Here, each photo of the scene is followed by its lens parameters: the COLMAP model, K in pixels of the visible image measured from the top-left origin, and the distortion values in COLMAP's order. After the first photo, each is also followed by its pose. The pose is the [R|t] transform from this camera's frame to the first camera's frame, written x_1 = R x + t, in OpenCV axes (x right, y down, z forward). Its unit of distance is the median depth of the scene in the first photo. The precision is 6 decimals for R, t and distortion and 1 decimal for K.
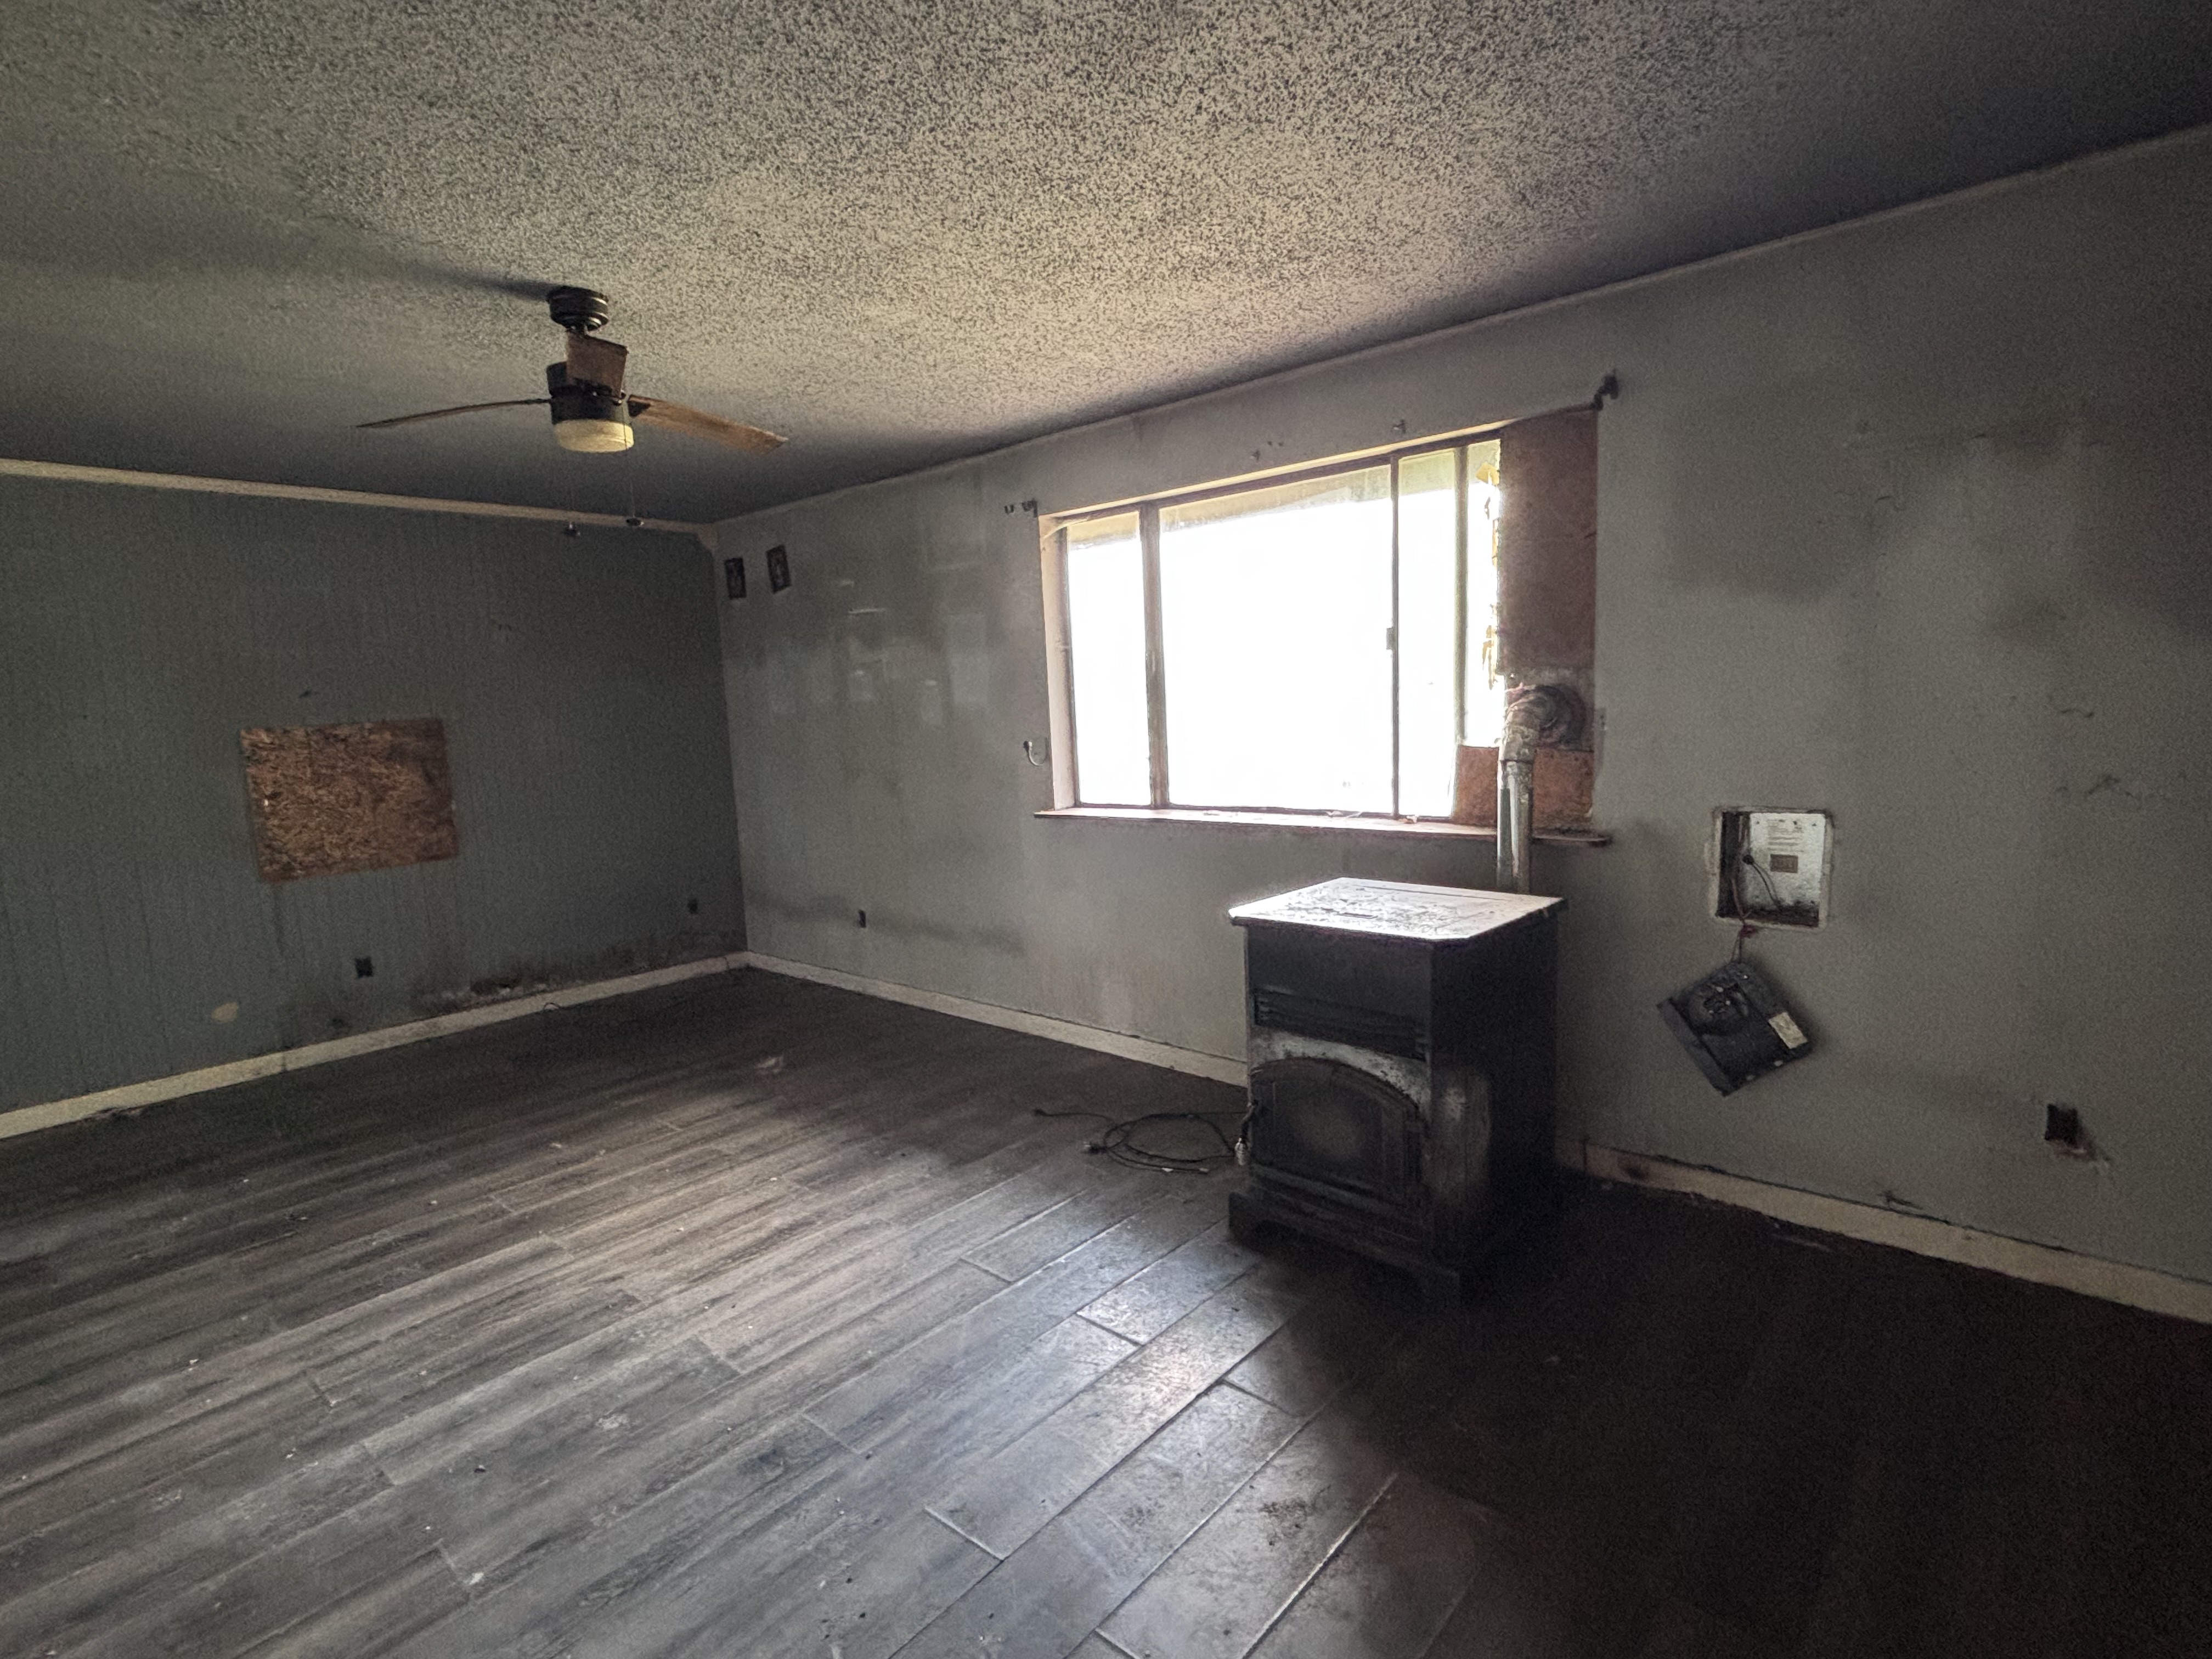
lens RADIAL K [[1083.5, 0, 1106.0], [0, 1083.5, 829.5], [0, 0, 1]] dist [0.007922, -0.015111]
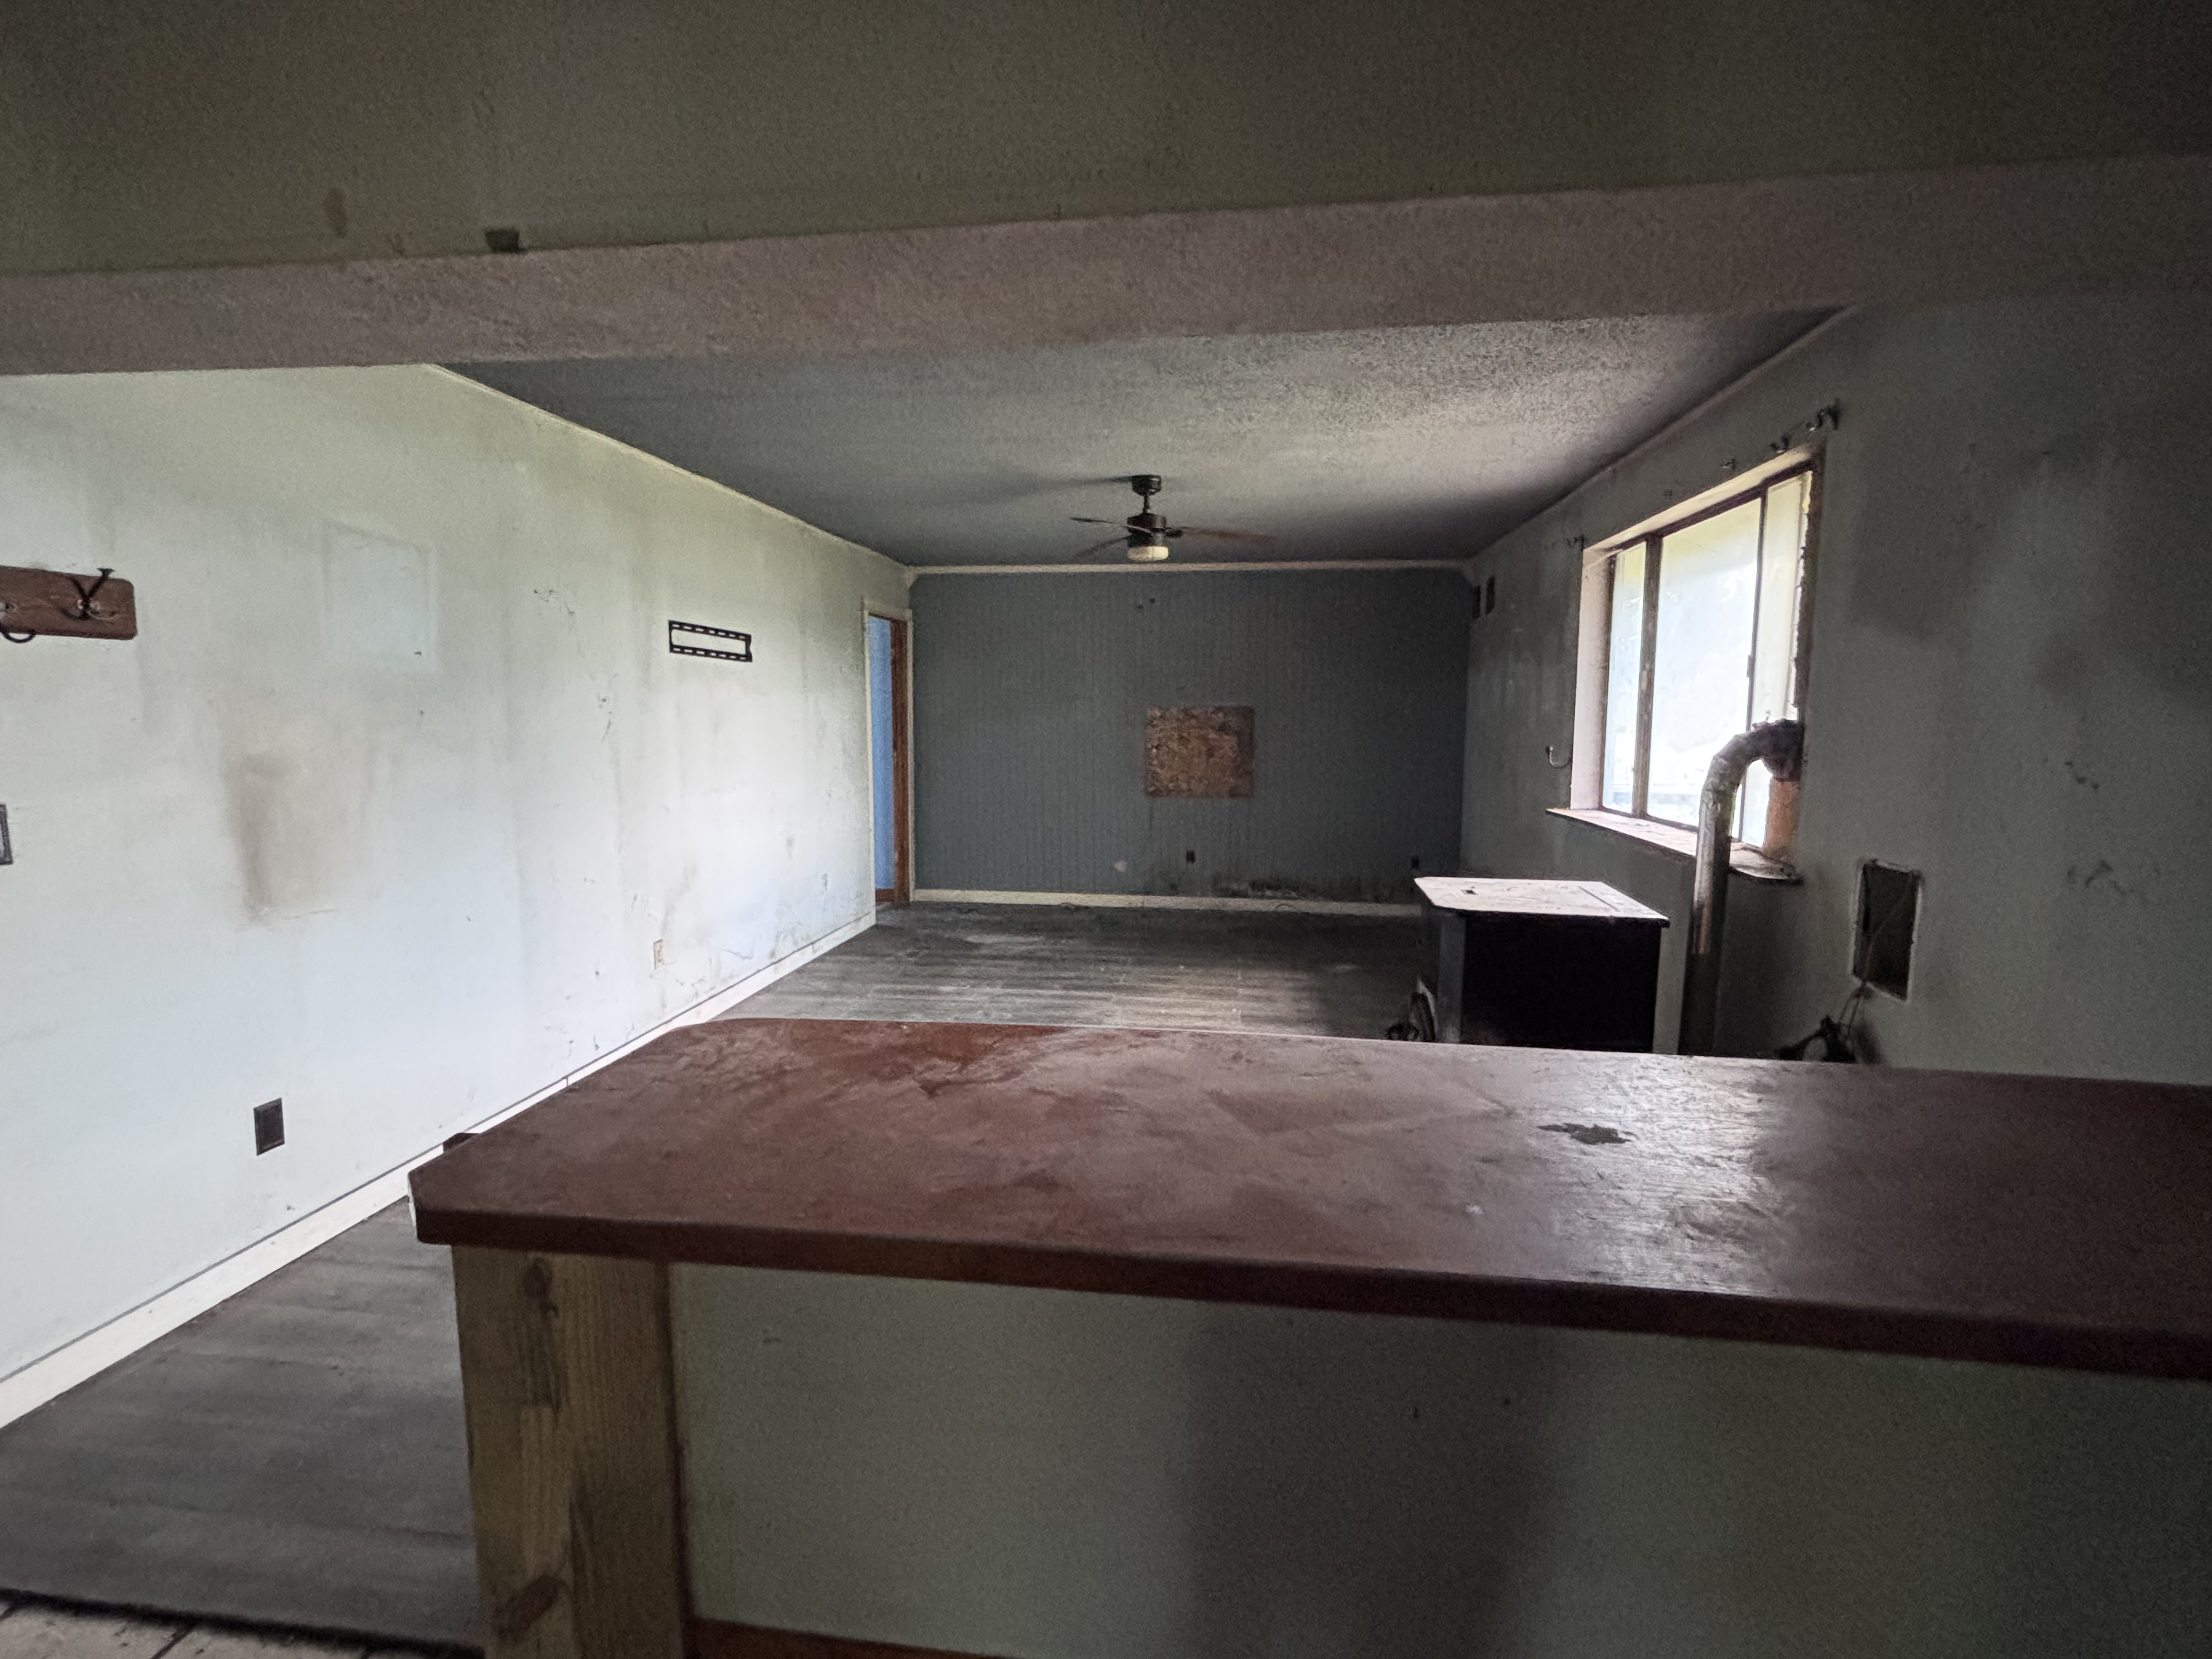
lens RADIAL K [[1090.5, 0, 1102.8], [0, 1090.5, 850.9], [0, 0, 1]] dist [0.000665, -0.048828]
pose [[0.553028, 0.149682, -0.819607, 0.643524], [-0.129041, 0.987247, 0.093227, -0.019187], [0.823109, 0.054206, 0.565290, -0.040645]]
